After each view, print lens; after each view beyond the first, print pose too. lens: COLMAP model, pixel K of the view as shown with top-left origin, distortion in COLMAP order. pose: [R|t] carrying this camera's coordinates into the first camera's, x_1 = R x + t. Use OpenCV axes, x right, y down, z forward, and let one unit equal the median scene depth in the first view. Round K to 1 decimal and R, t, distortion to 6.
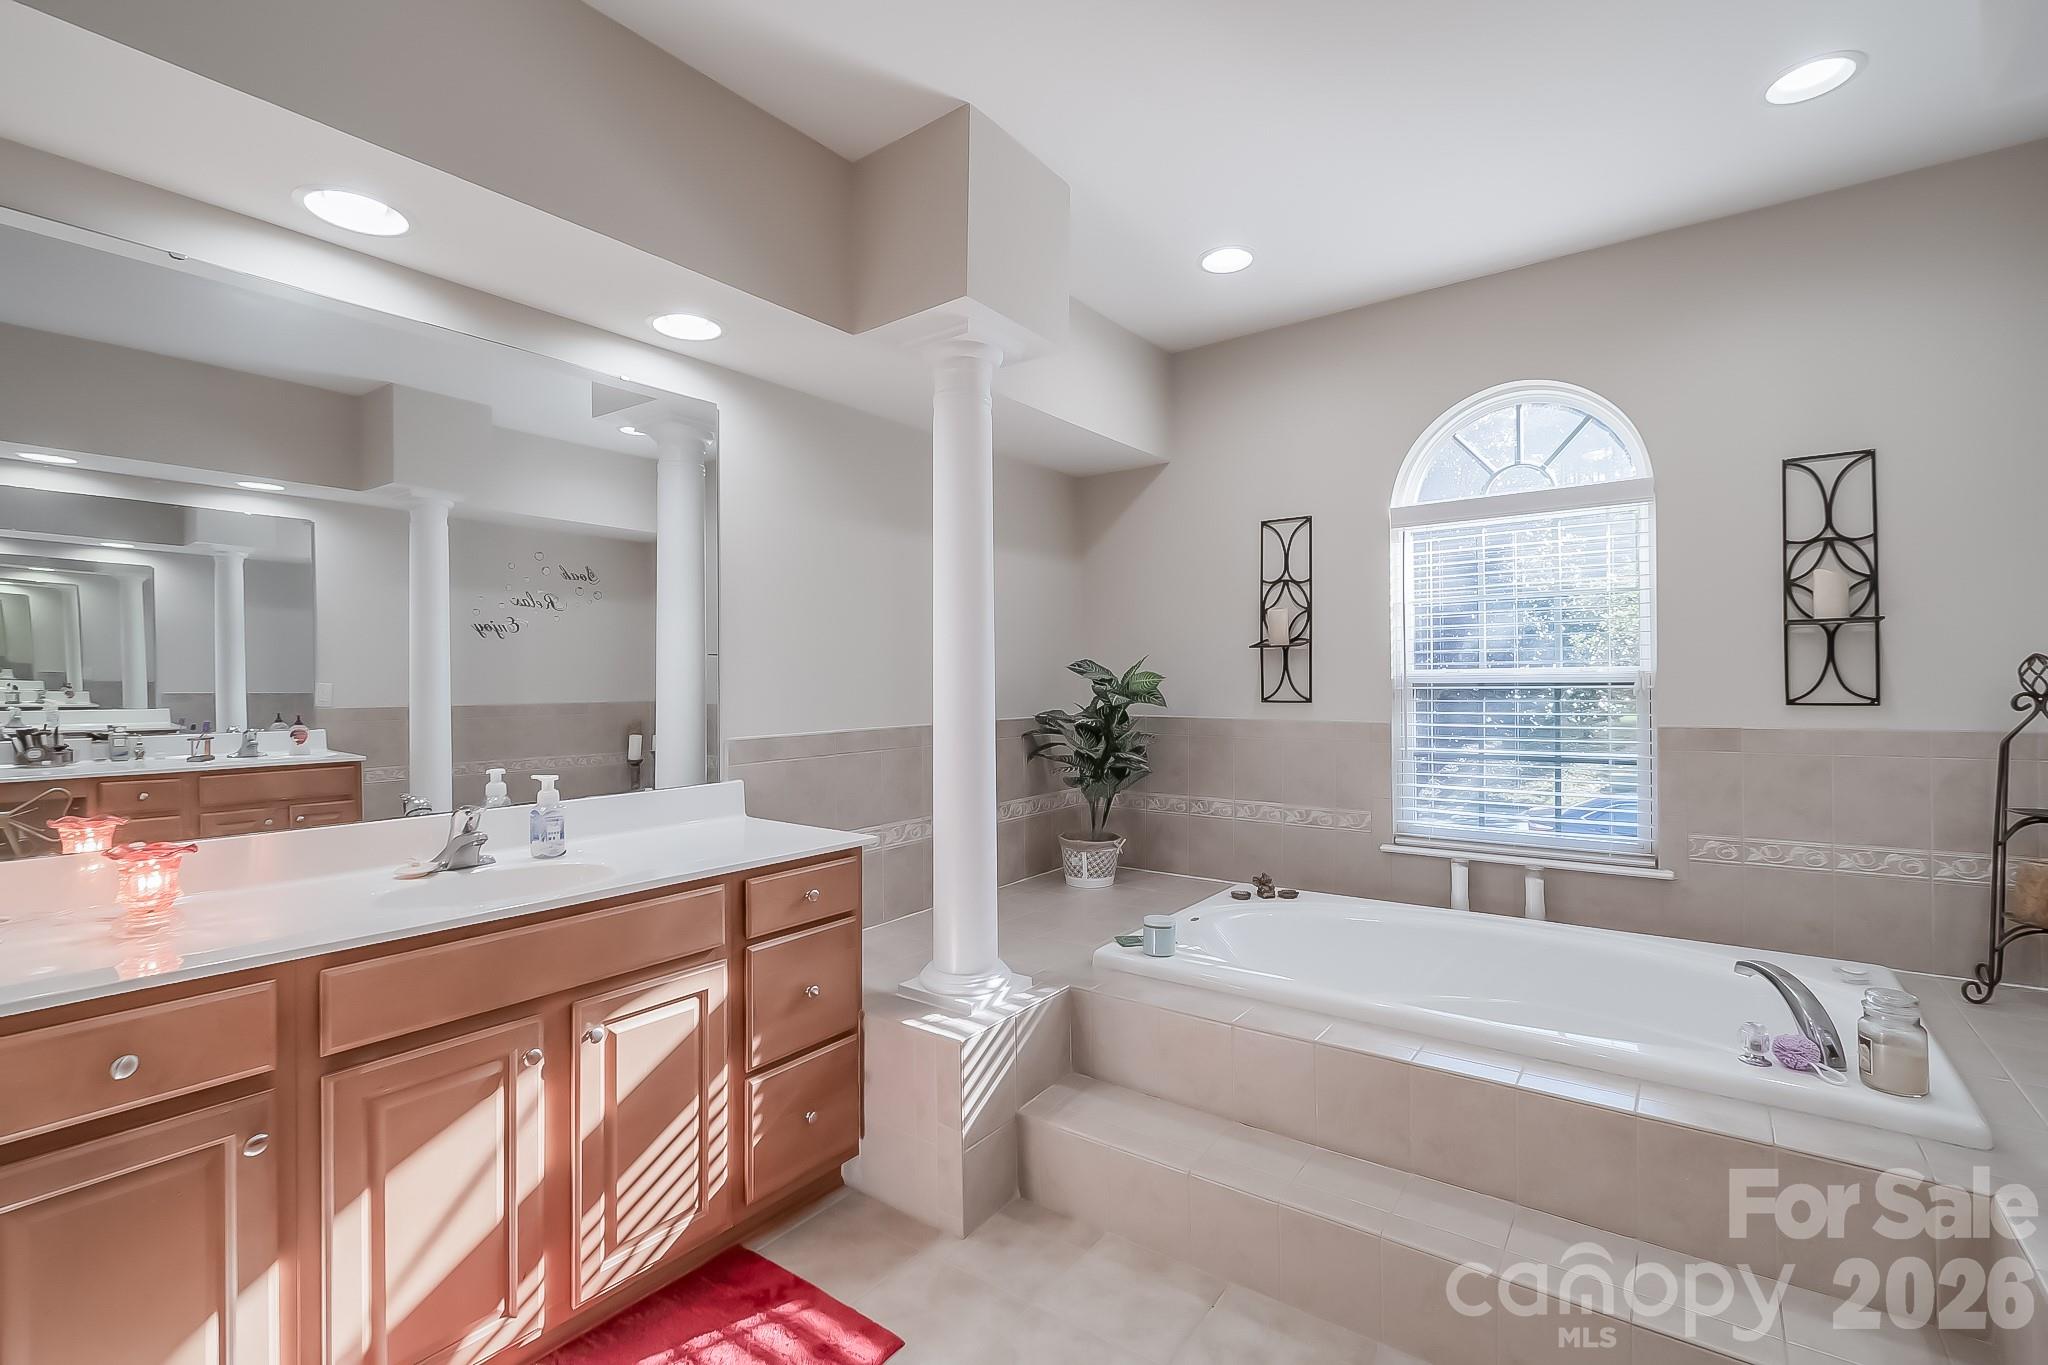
lens RADIAL K [[918.3, 0, 1026.0], [0, 918.3, 652.3], [0, 0, 1]] dist [0.000901, -0.000275]
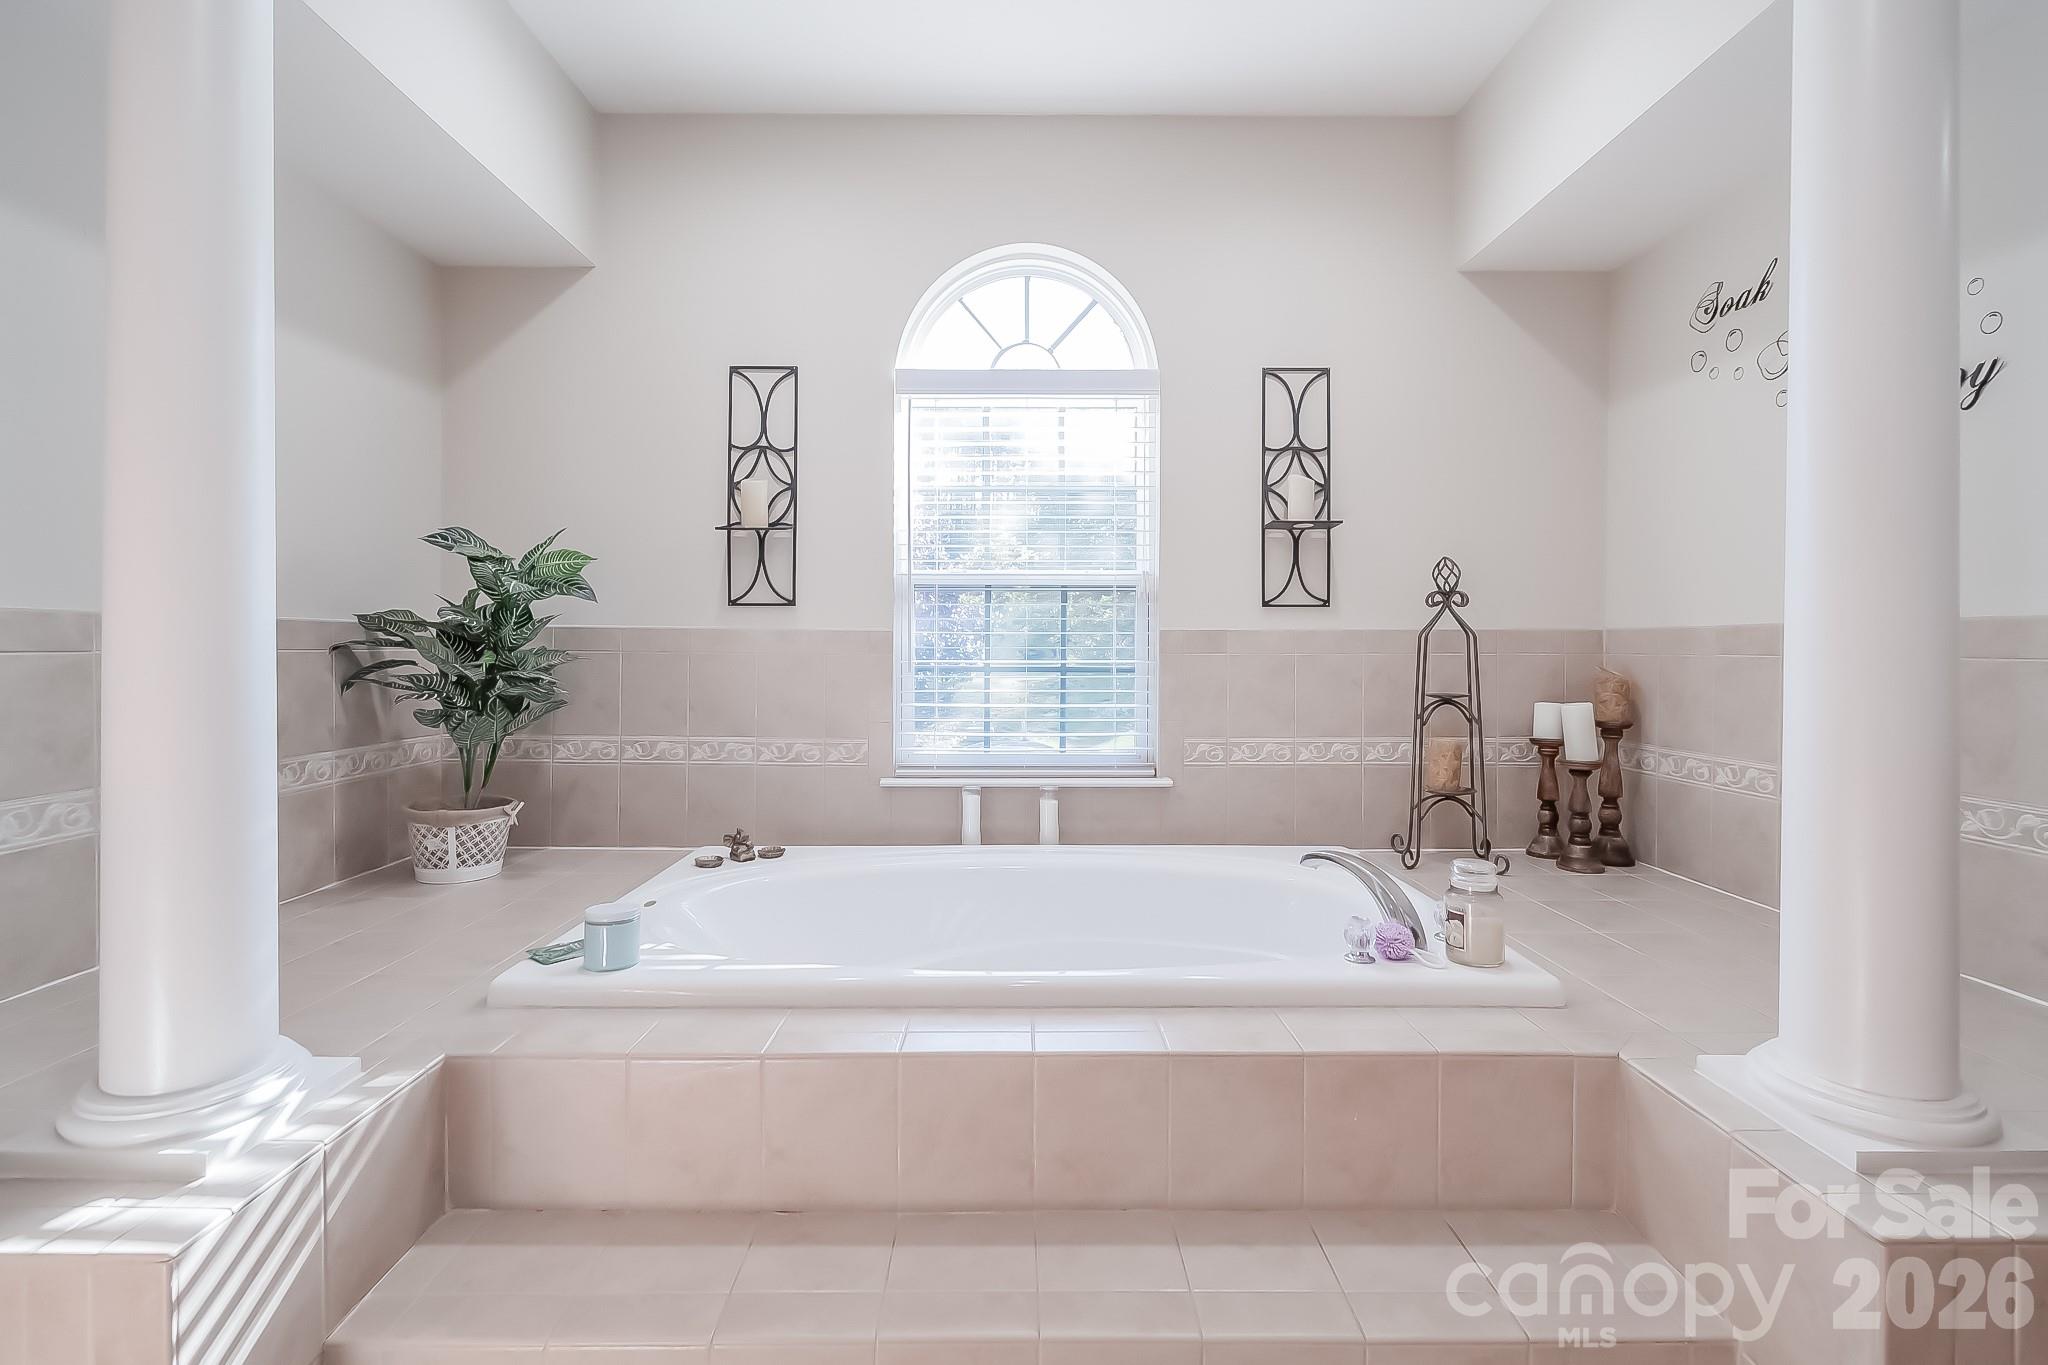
lens RADIAL K [[937.1, 0, 1021.3], [0, 937.1, 651.0], [0, 0, 1]] dist [-0.000606, -0.001057]
pose [[0.803205, 0.008432, 0.595643, -0.007493], [-0.026604, 0.999410, 0.021727, 0.074502], [-0.595108, -0.033298, 0.802955, 0.262026]]
